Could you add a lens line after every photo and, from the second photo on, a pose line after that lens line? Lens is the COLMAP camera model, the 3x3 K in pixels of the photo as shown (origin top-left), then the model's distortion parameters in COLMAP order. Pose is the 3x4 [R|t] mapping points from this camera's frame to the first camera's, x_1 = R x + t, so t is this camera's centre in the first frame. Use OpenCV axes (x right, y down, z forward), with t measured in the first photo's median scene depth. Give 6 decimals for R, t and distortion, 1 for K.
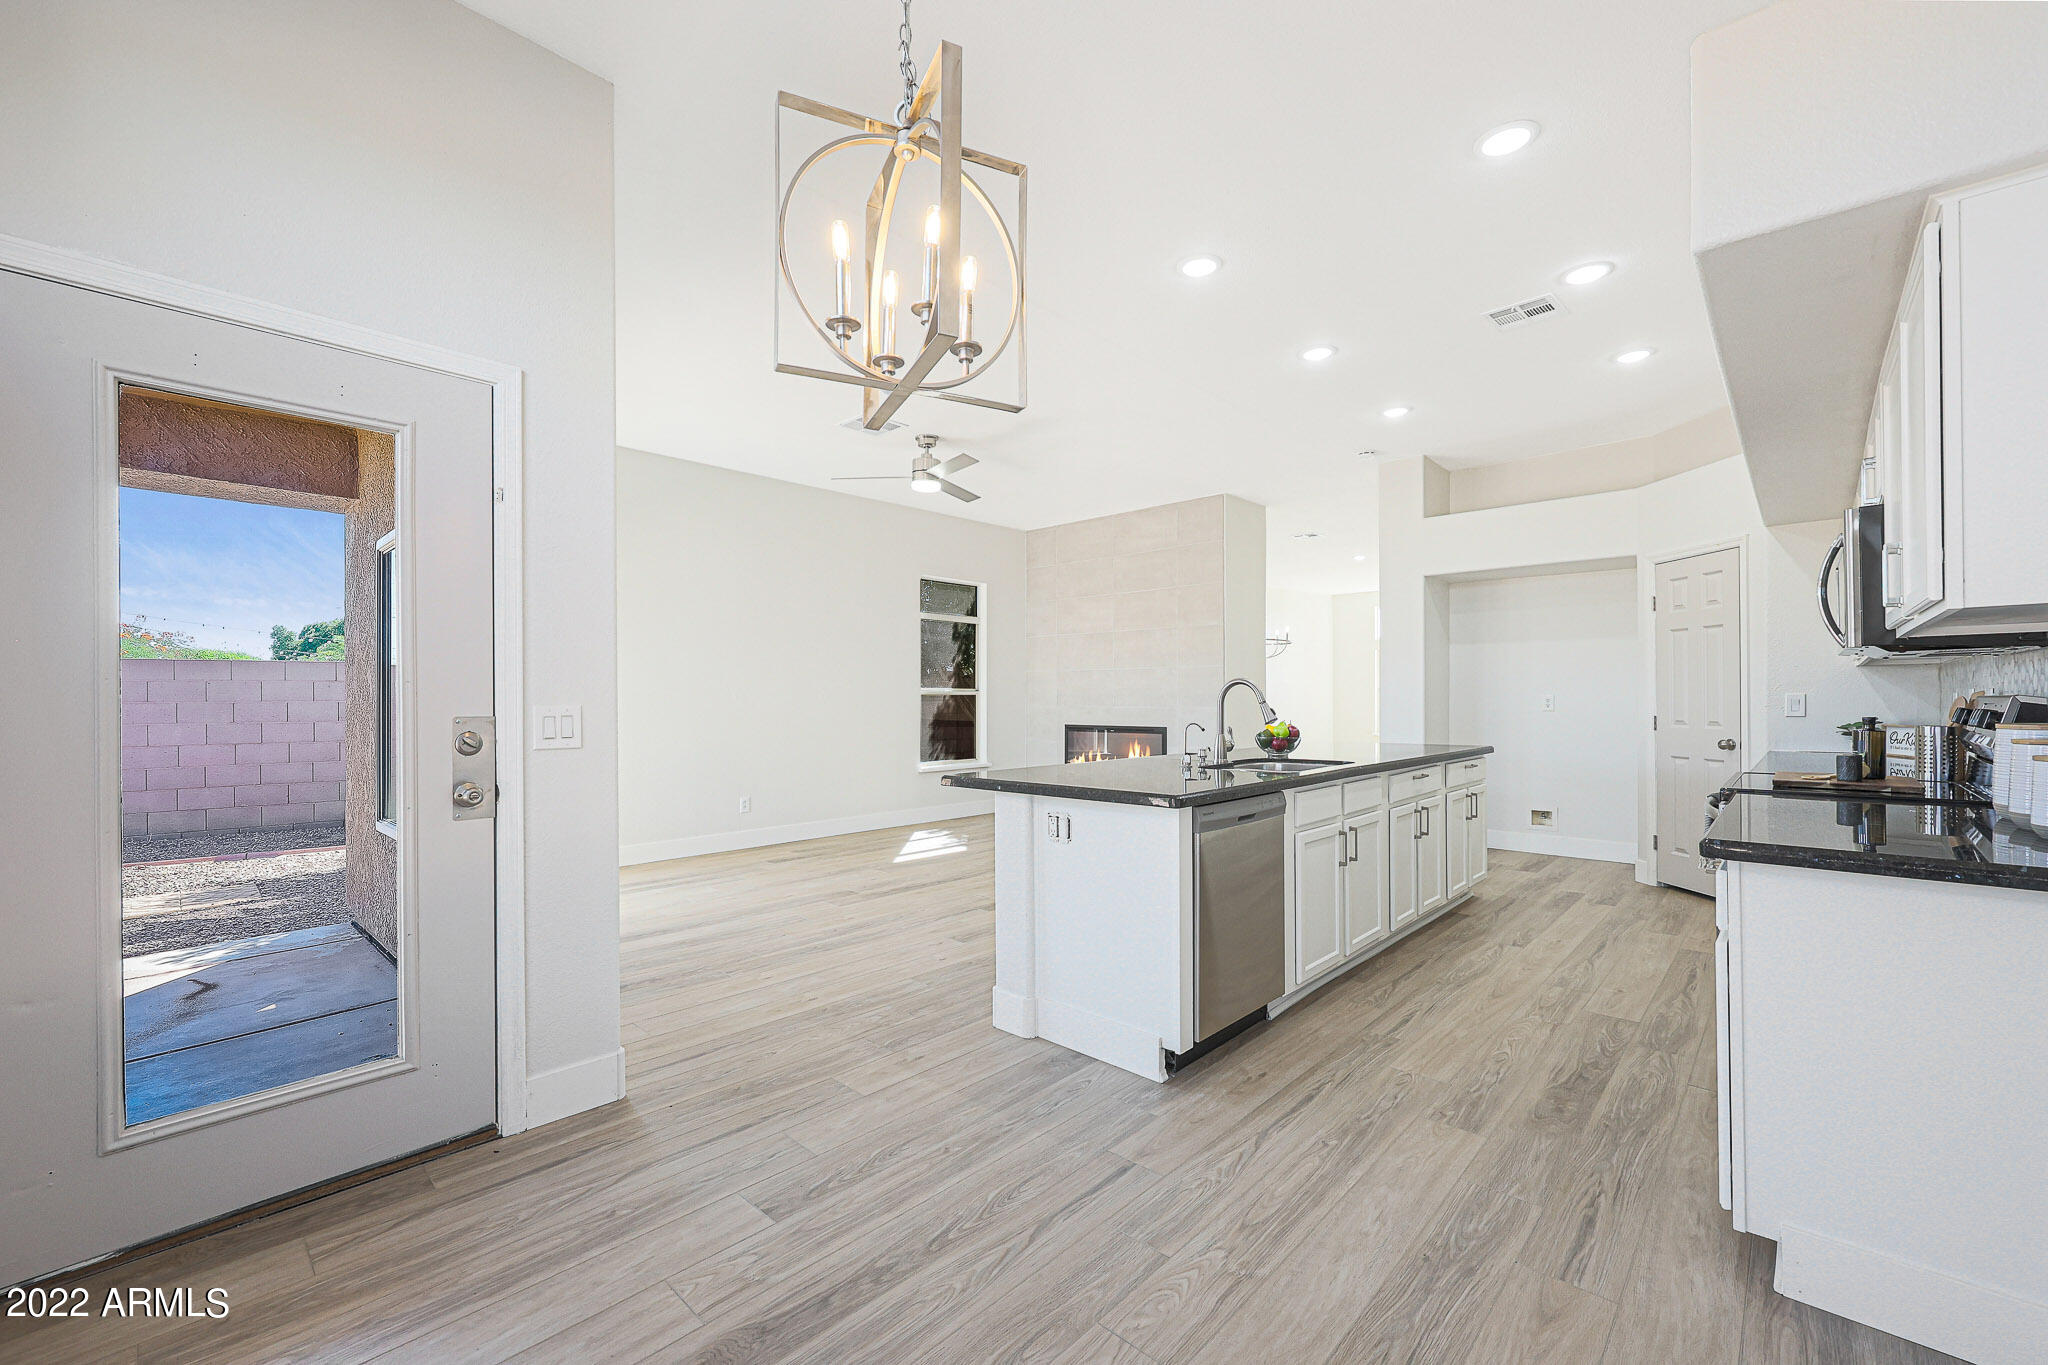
lens RADIAL K [[833.2, 0, 1026.7], [0, 833.2, 695.5], [0, 0, 1]] dist [-0.001568, 0.000139]
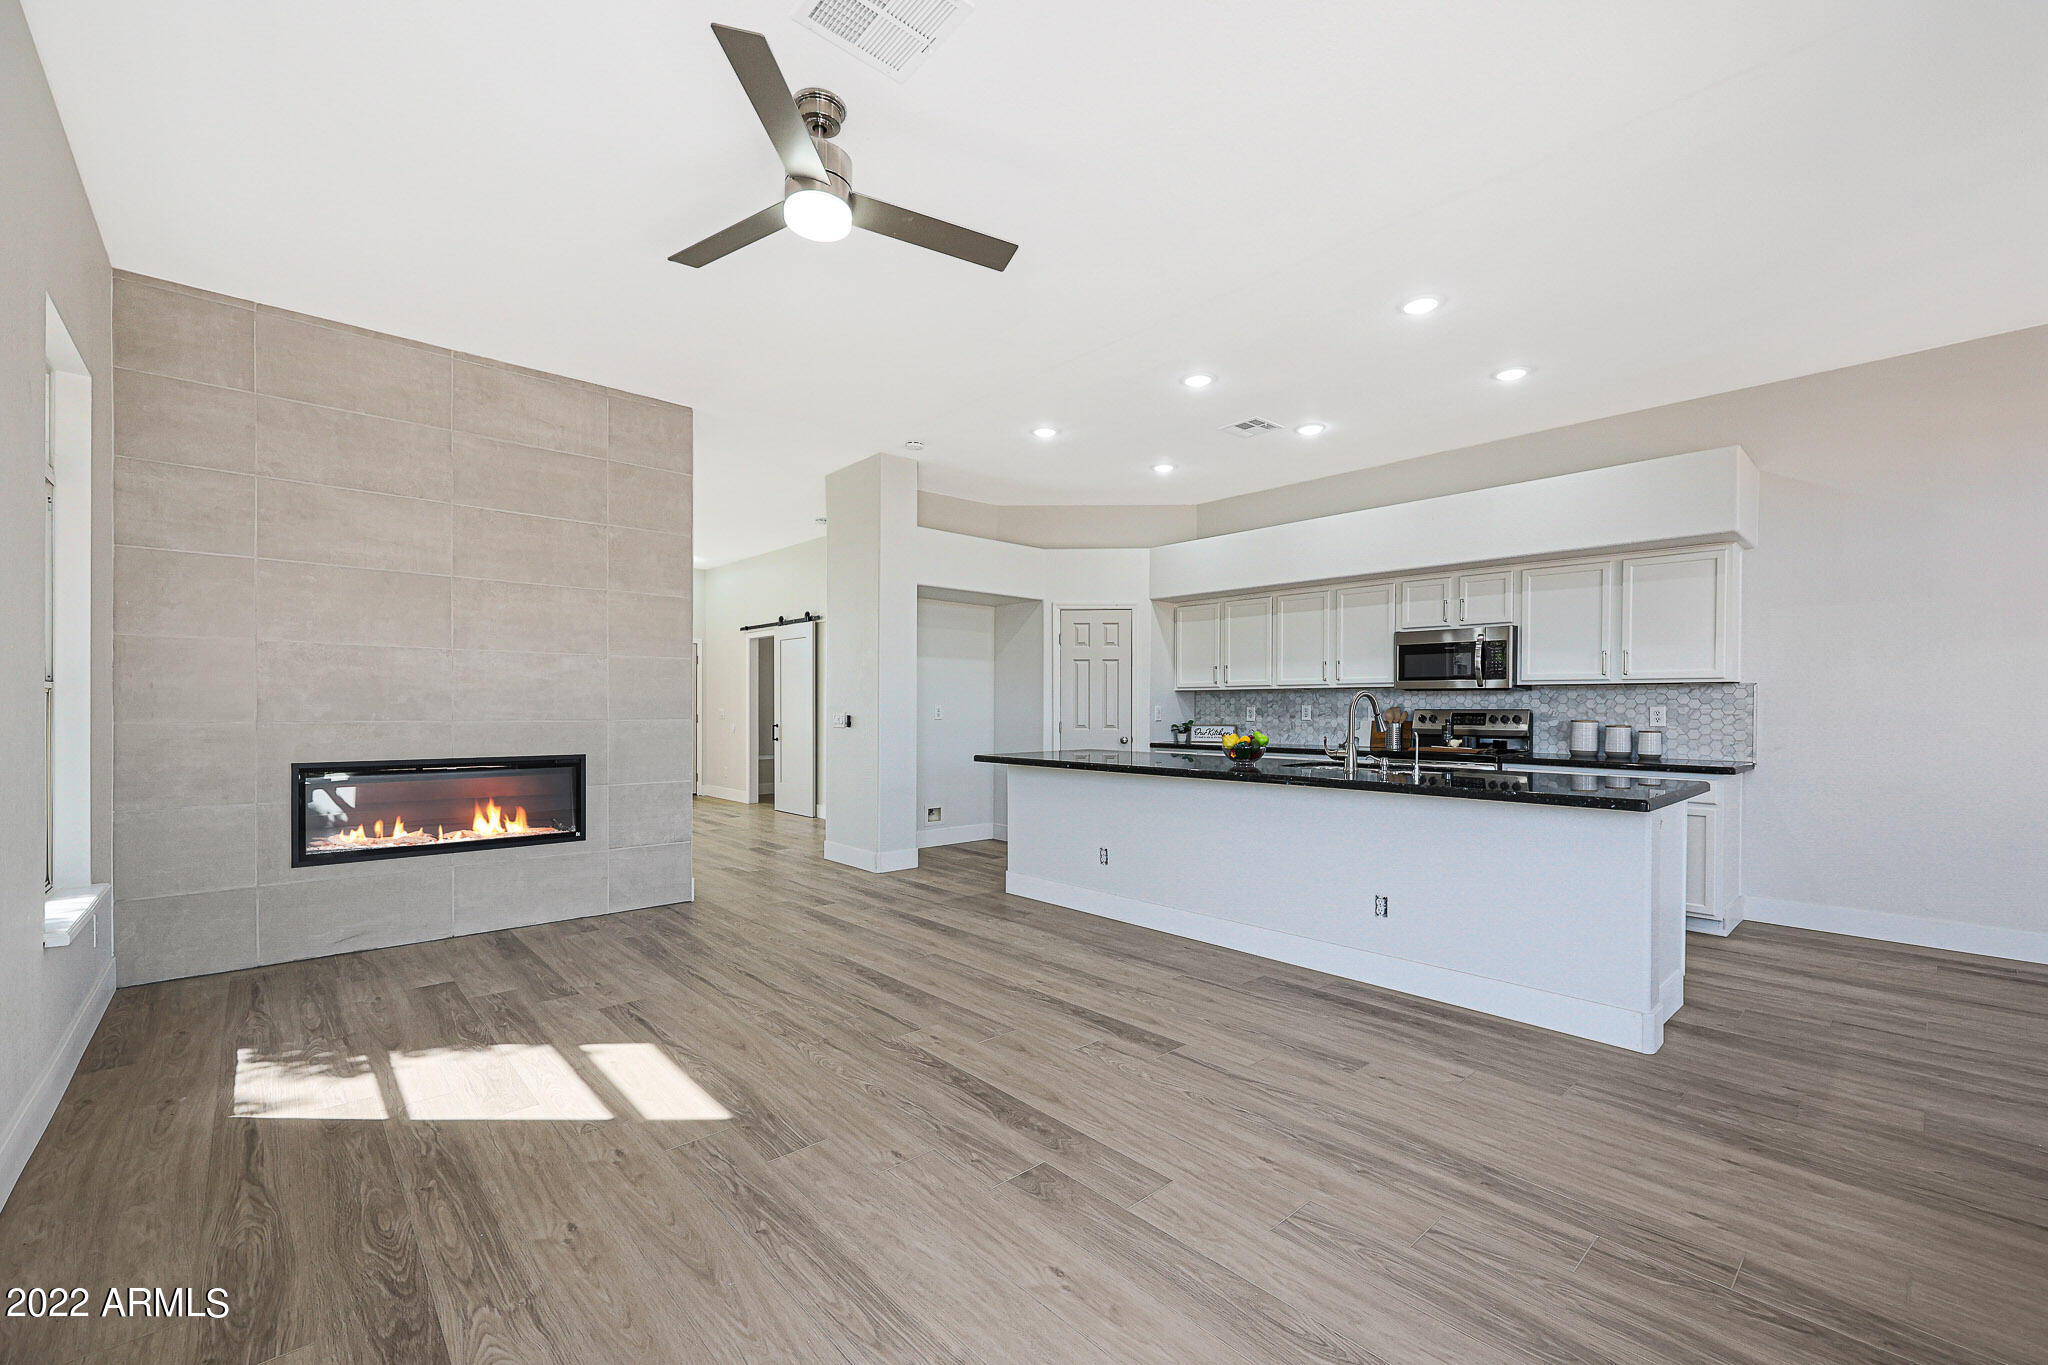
lens RADIAL K [[838.3, 0, 1021.2], [0, 838.3, 712.2], [0, 0, 1]] dist [-0.001847, -0.000157]
pose [[0.086712, 0.000965, 0.996233, -0.550768], [-0.004475, 0.999990, -0.000579, 0.008661], [-0.996223, -0.004408, 0.086716, 0.861632]]
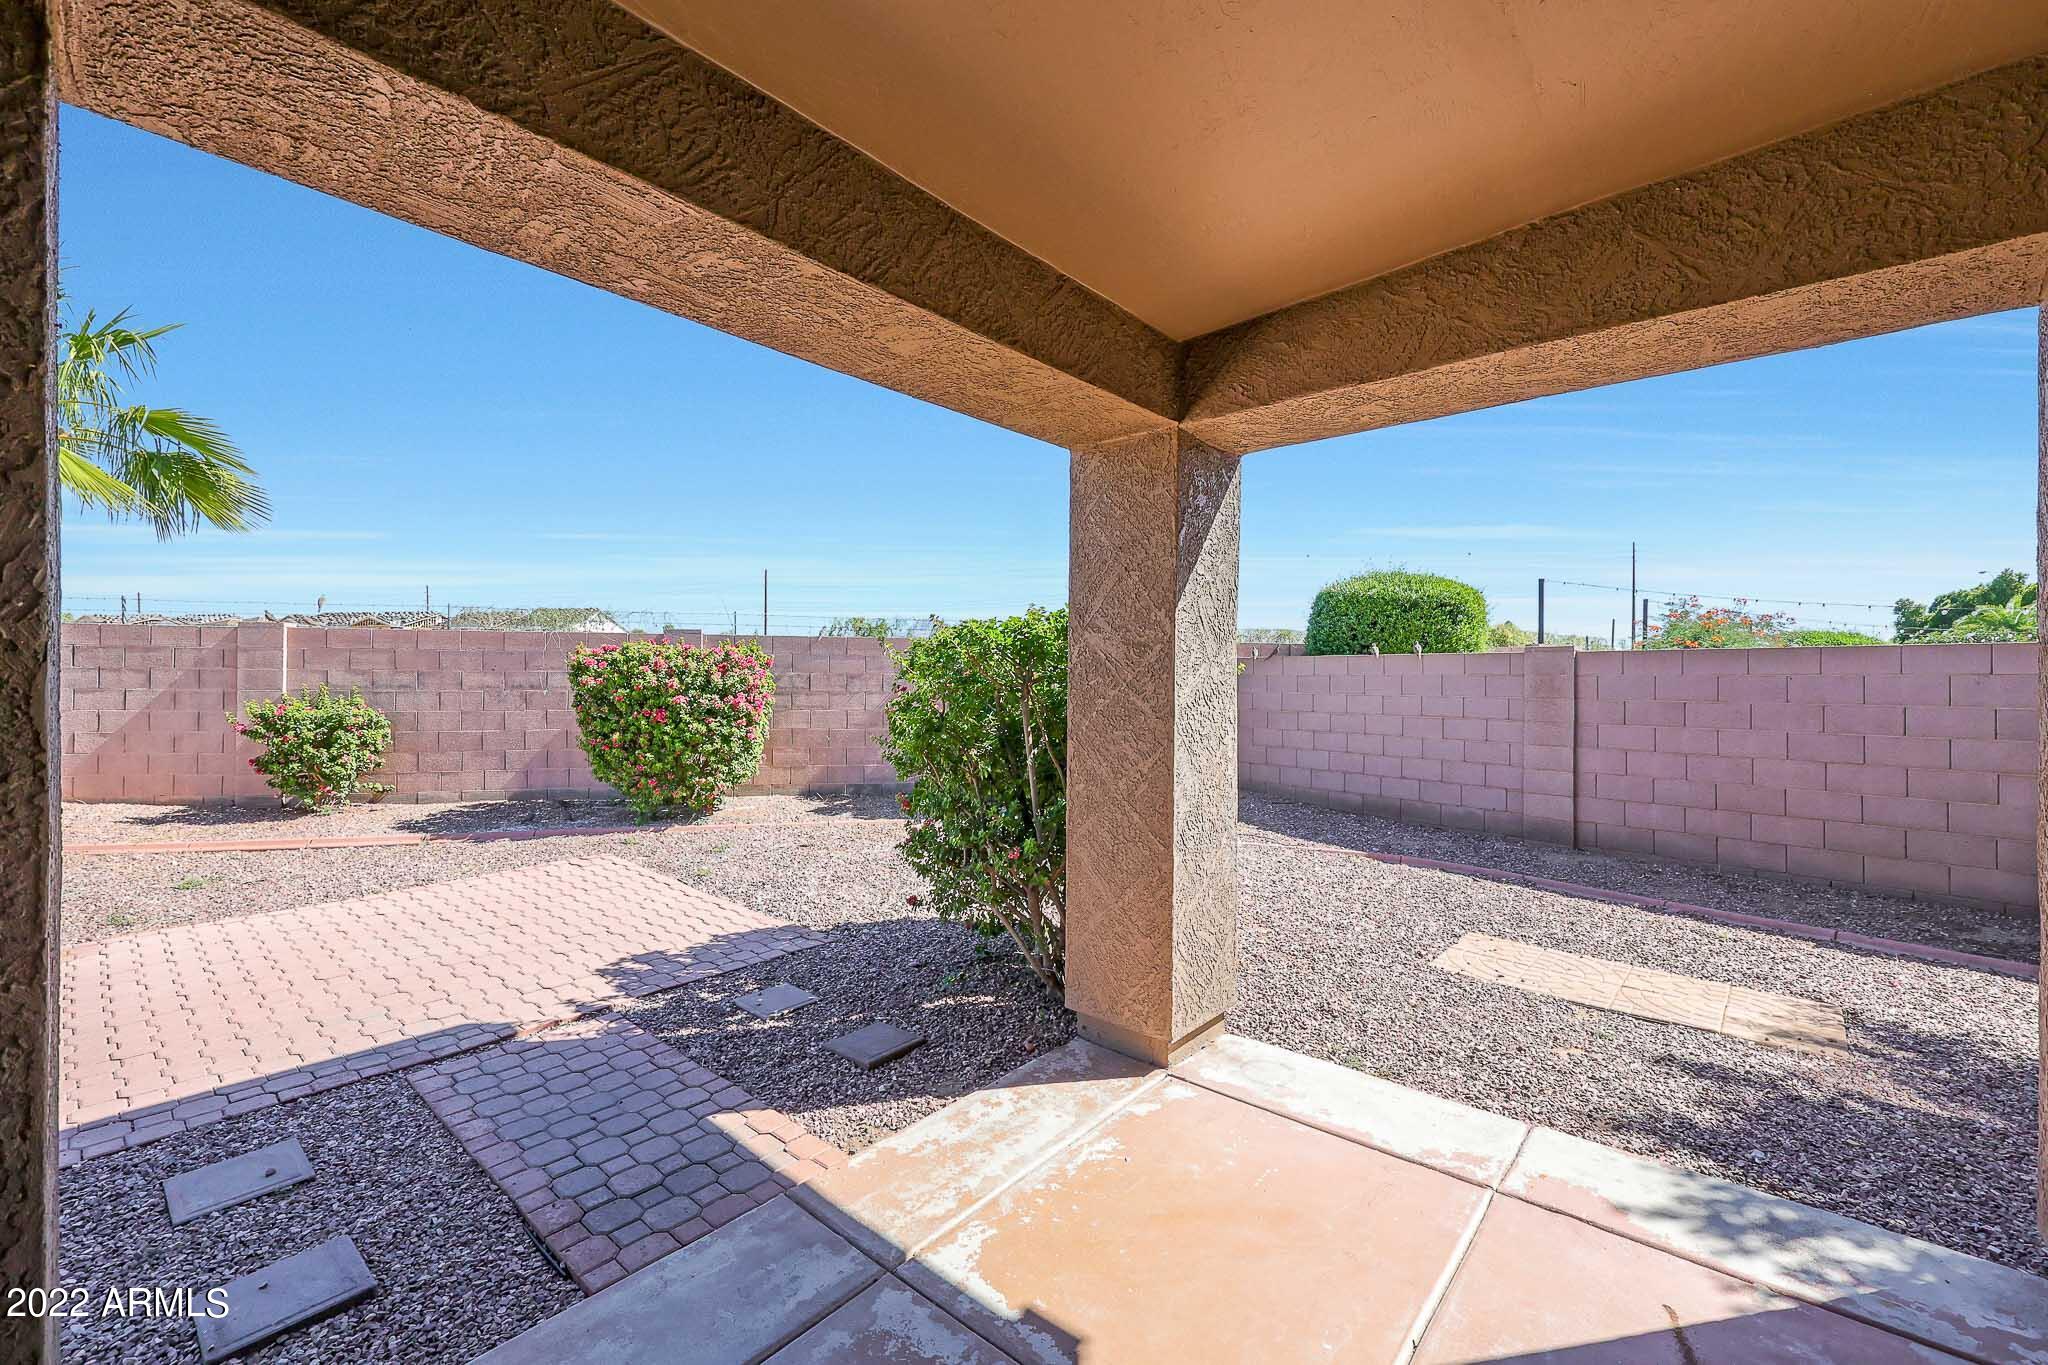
lens RADIAL K [[838.5, 0, 1024.0], [0, 838.5, 682.5], [0, 0, 1]] dist [-0.001419, -0.000153]
pose [[0.027491, 0.009877, -0.999573, -0.349084], [-0.001634, 0.999950, 0.009836, -0.024314], [0.999621, 0.001363, 0.027506, 0.405683]]
